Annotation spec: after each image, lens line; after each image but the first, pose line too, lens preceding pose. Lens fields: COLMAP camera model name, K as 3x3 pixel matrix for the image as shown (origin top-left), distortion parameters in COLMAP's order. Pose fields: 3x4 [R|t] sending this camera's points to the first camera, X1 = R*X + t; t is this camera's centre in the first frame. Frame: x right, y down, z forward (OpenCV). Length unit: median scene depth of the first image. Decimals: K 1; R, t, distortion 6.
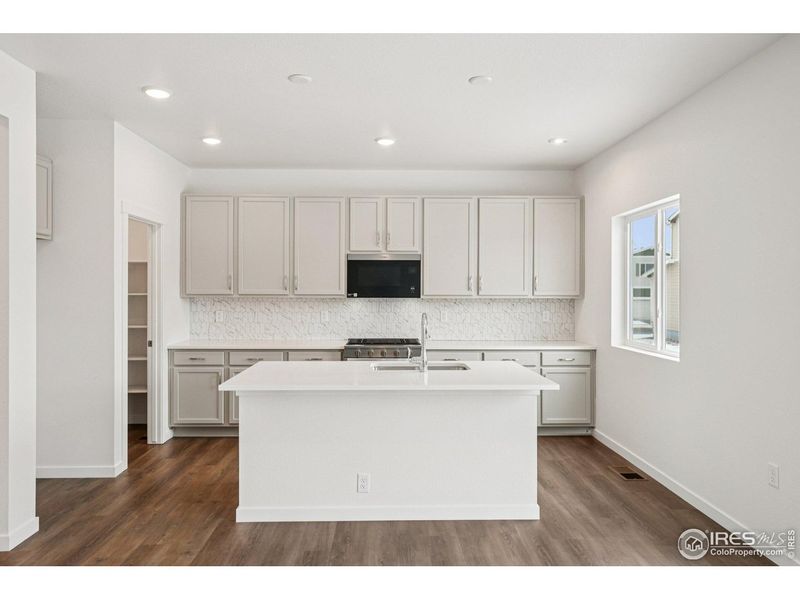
lens RADIAL K [[573.8, 0, 388.4], [0, 573.8, 300.5], [0, 0, 1]] dist [0.023738, 0.000154]
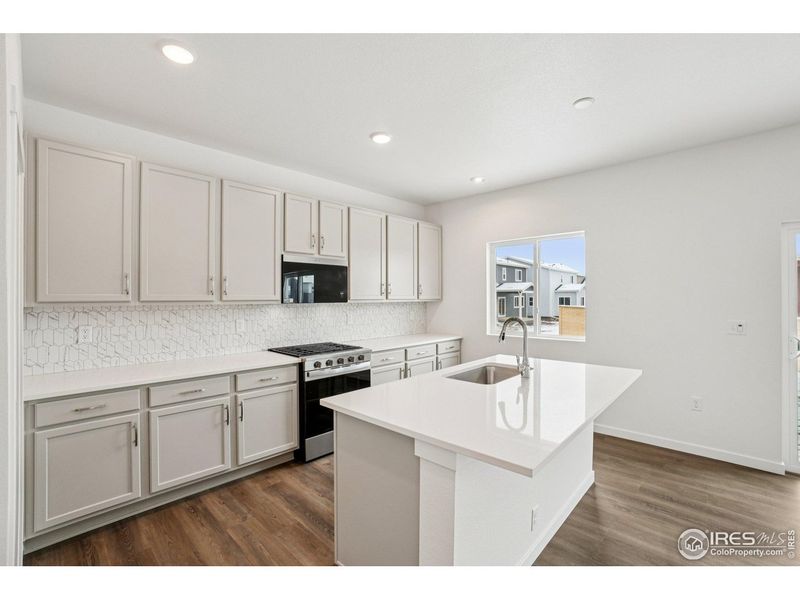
lens RADIAL K [[364.5, 0, 400.4], [0, 364.5, 297.6], [0, 0, 1]] dist [-0.052888, 0.013450]
pose [[0.697441, -0.005683, 0.716620, -0.348249], [0.015629, 0.999851, -0.007281, -0.007126], [-0.716472, 0.016278, 0.697426, 0.475145]]
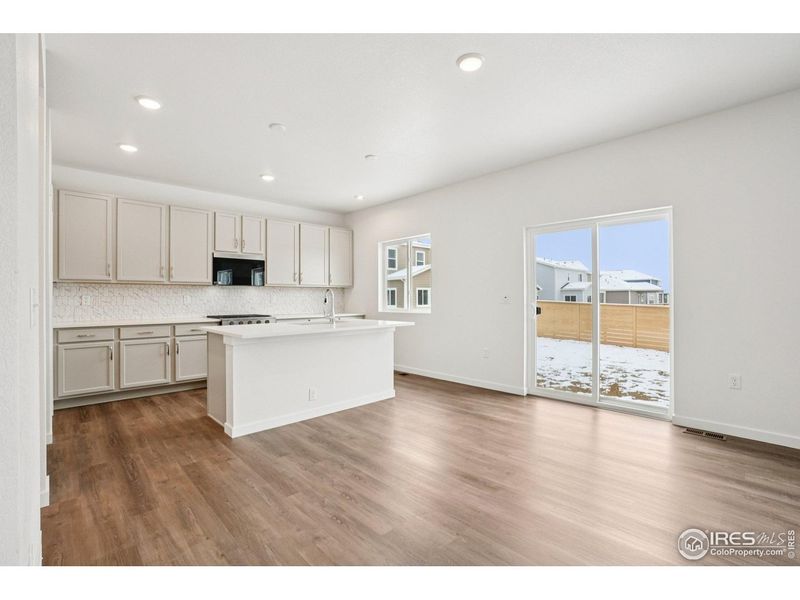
lens RADIAL K [[376.4, 0, 400.0], [0, 376.4, 300.0], [0, 0, 1]] dist [-0.033531, 0.000628]
pose [[0.733361, -0.009668, 0.679770, -0.349132], [0.016348, 0.999861, -0.003417, 0.041499], [-0.679642, 0.013619, 0.733417, 0.050158]]
